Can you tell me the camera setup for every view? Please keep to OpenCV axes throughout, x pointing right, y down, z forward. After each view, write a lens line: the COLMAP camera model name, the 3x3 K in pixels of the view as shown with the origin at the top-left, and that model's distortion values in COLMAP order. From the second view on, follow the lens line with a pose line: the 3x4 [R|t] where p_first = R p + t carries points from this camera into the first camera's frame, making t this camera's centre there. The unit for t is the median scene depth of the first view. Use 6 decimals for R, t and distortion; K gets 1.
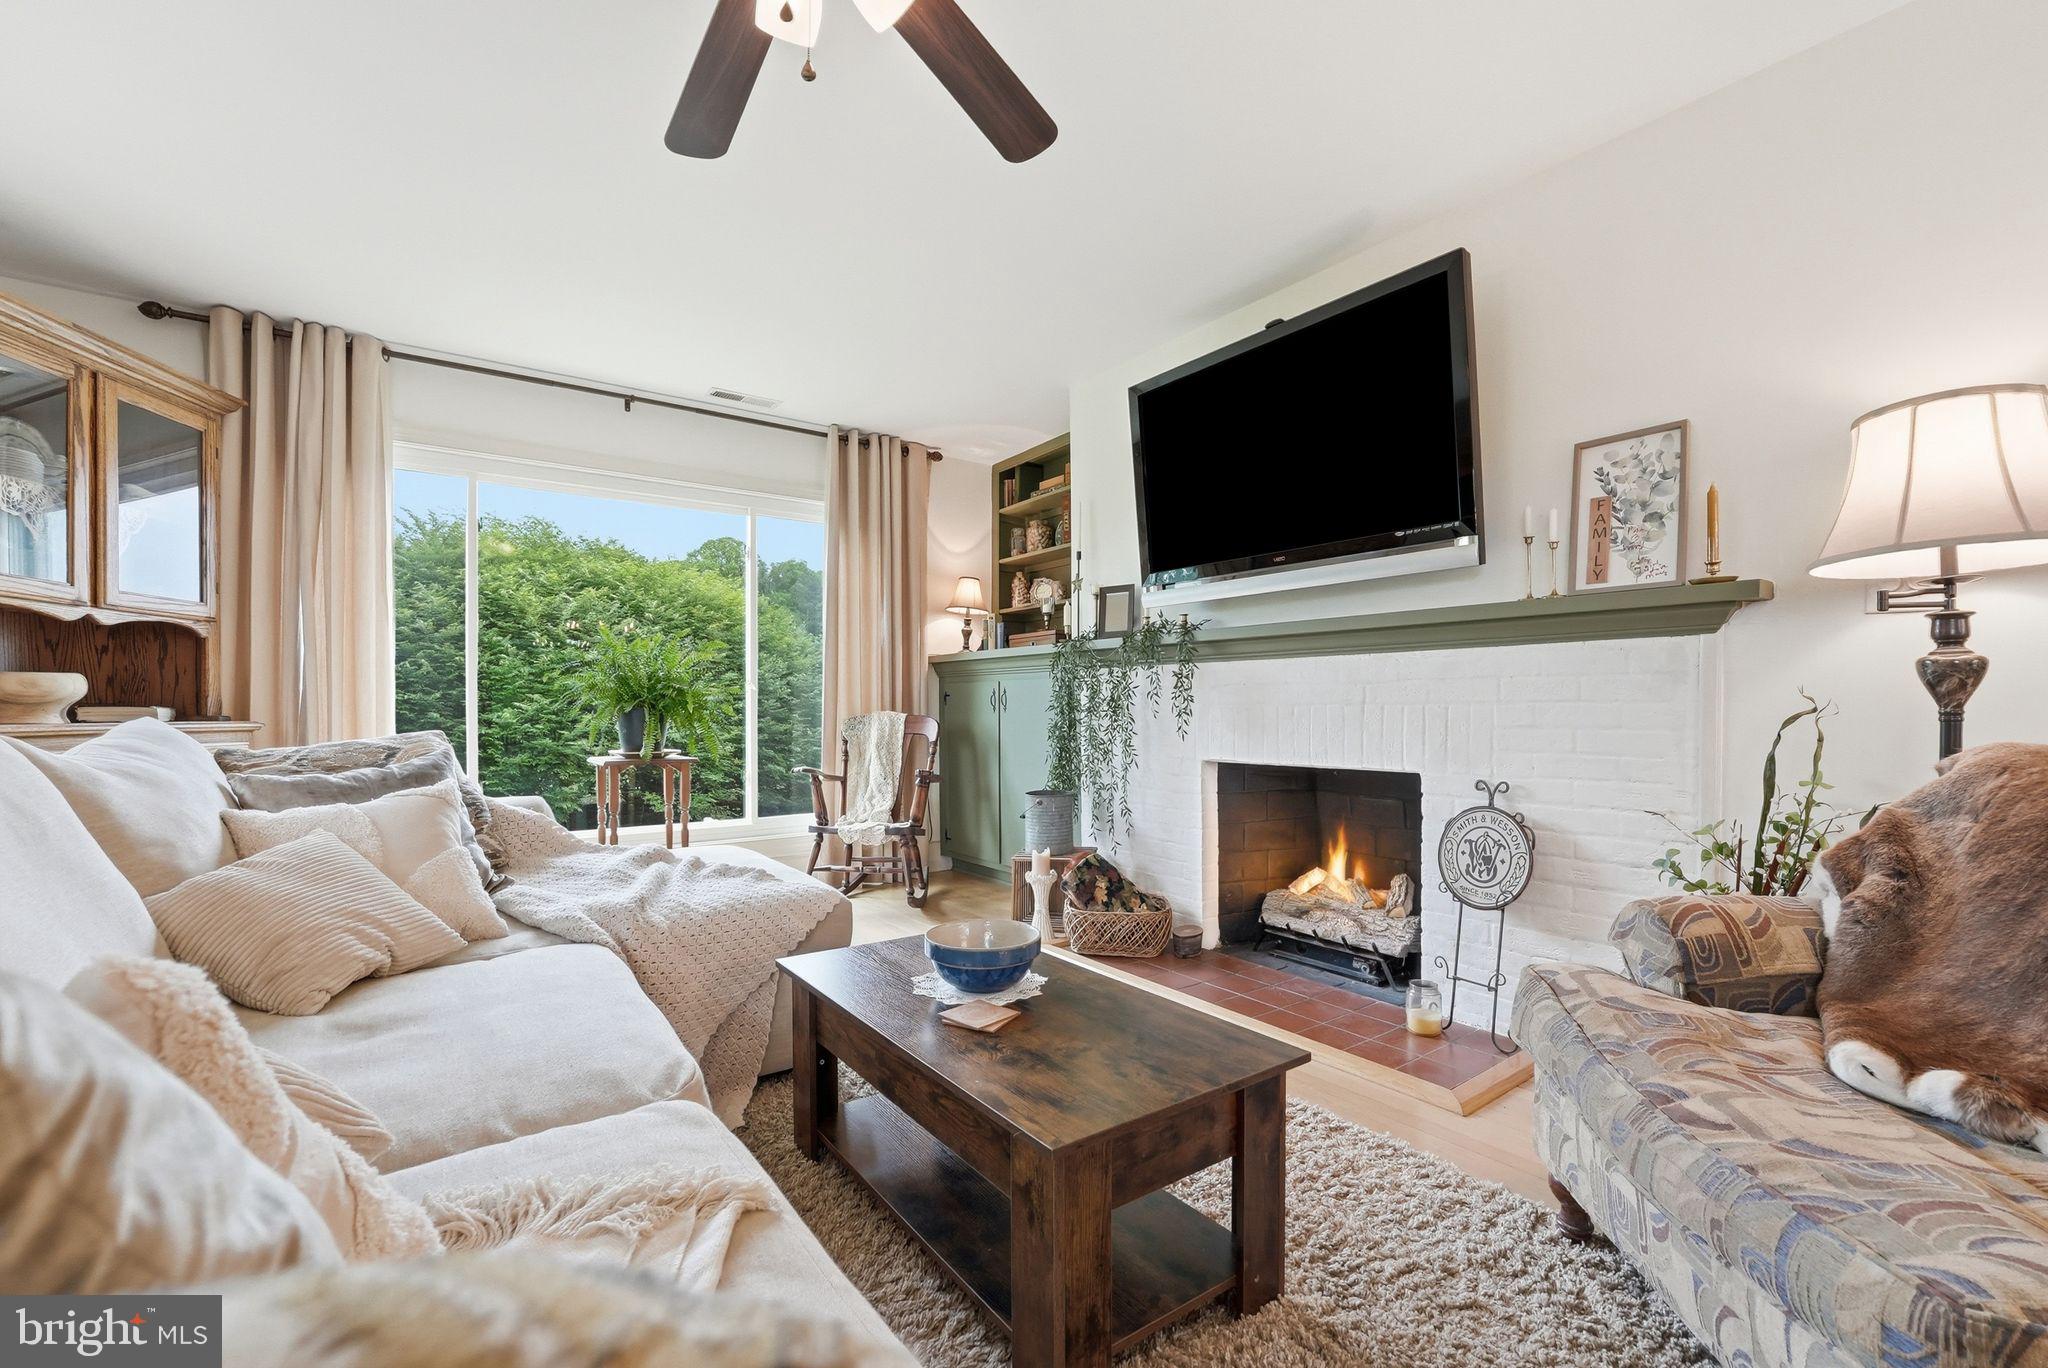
lens RADIAL K [[850.9, 0, 1022.4], [0, 850.9, 704.1], [0, 0, 1]] dist [-0.022776, 0.000821]
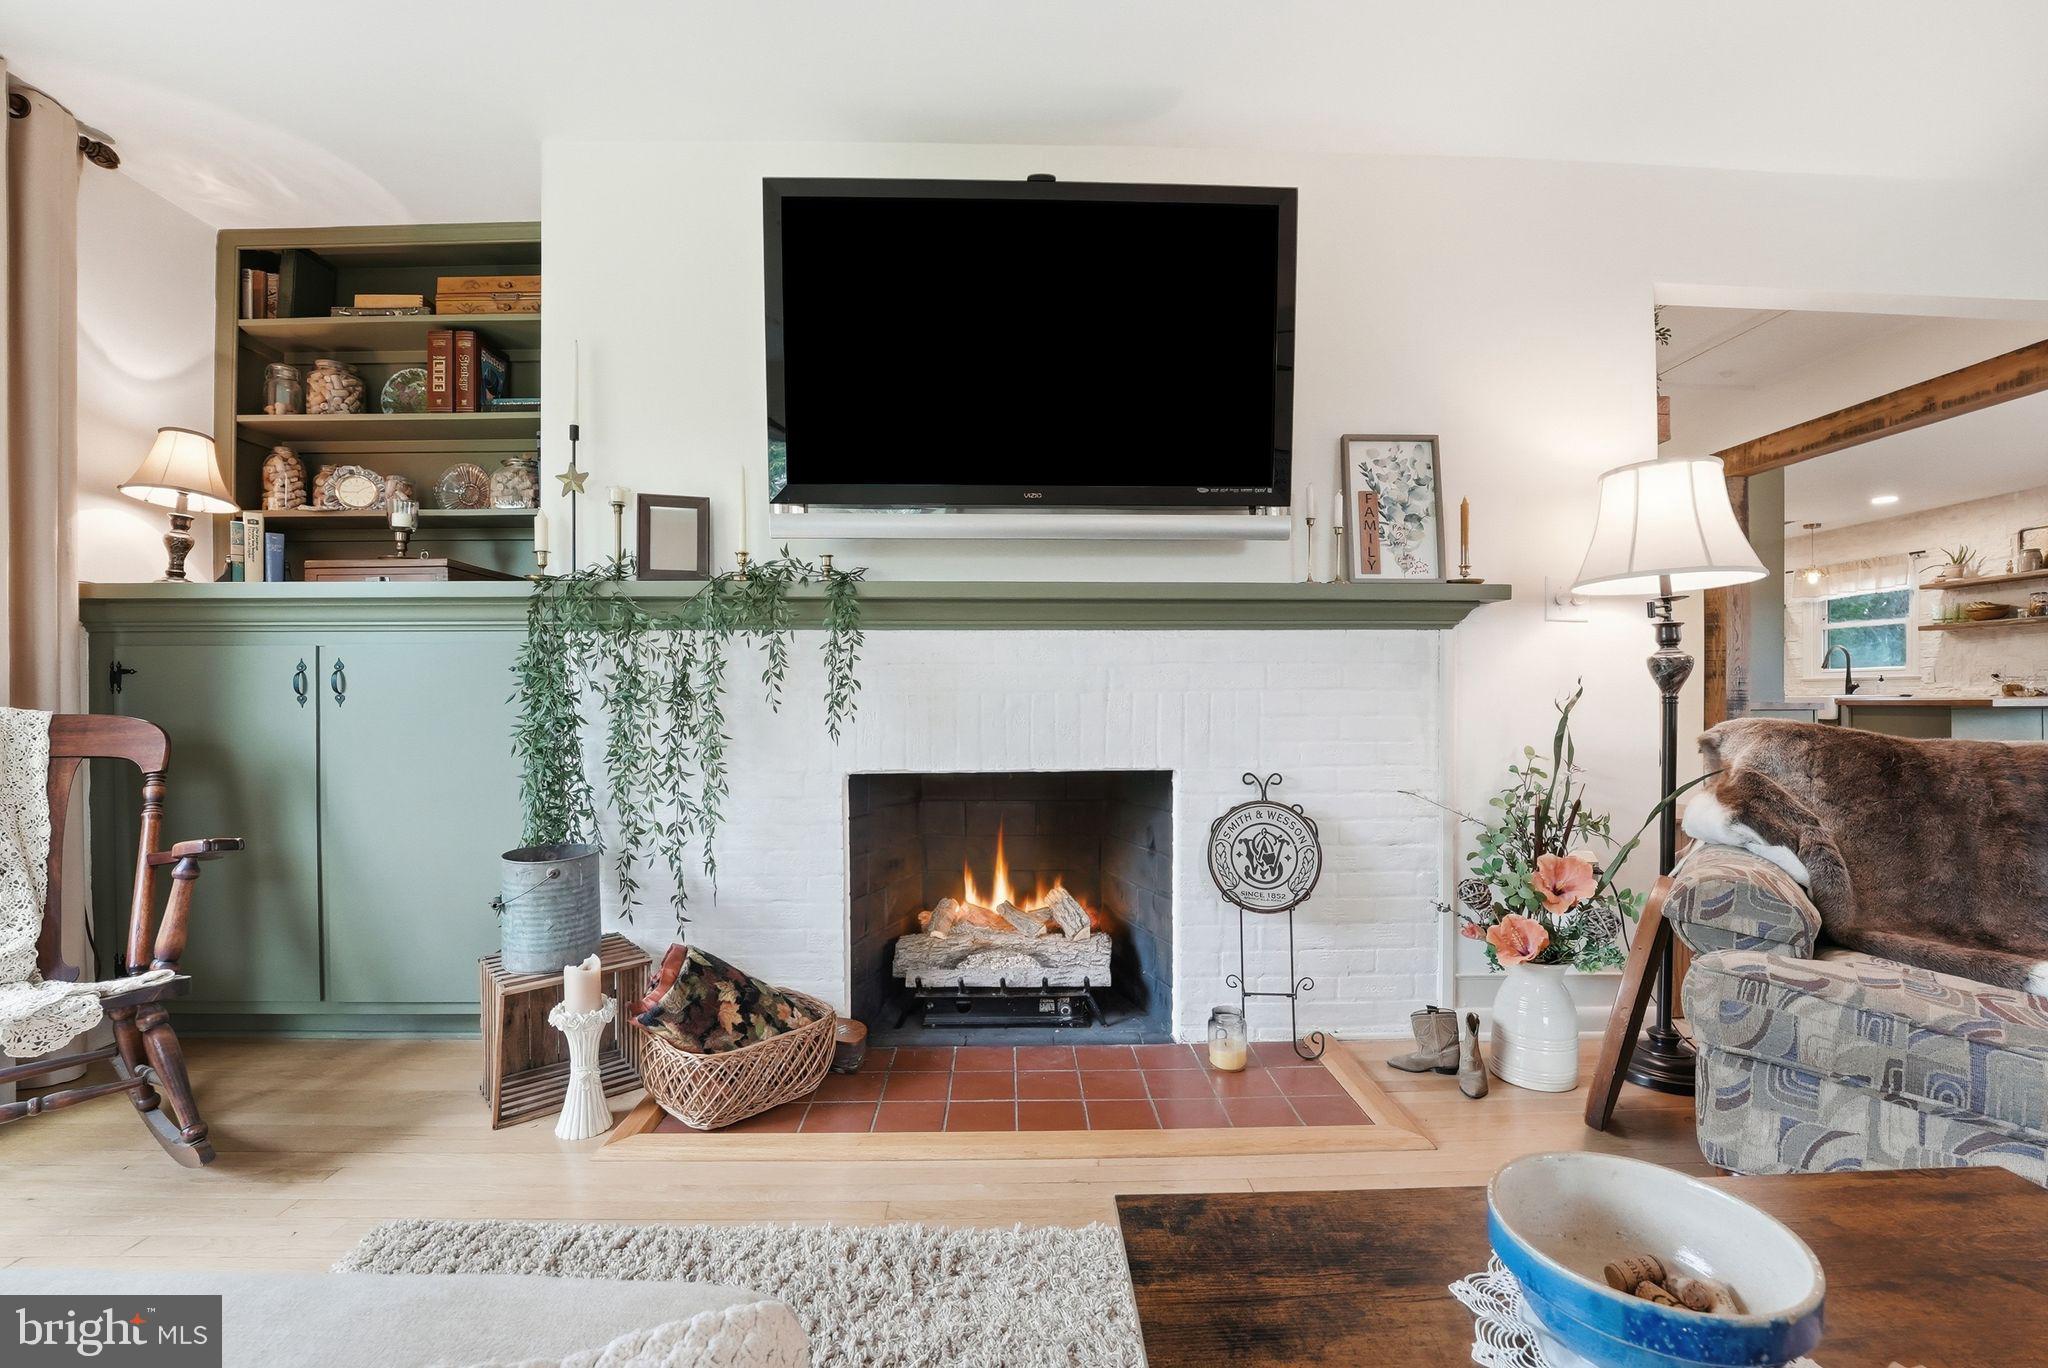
lens RADIAL K [[850.9, 0, 1026.8], [0, 850.9, 694.4], [0, 0, 1]] dist [-0.022776, 0.000821]
pose [[0.571569, 0.002409, 0.820551, -0.273610], [-0.000796, 0.999997, -0.002381, 0.004451], [-0.820554, 0.000708, 0.571569, 0.505482]]
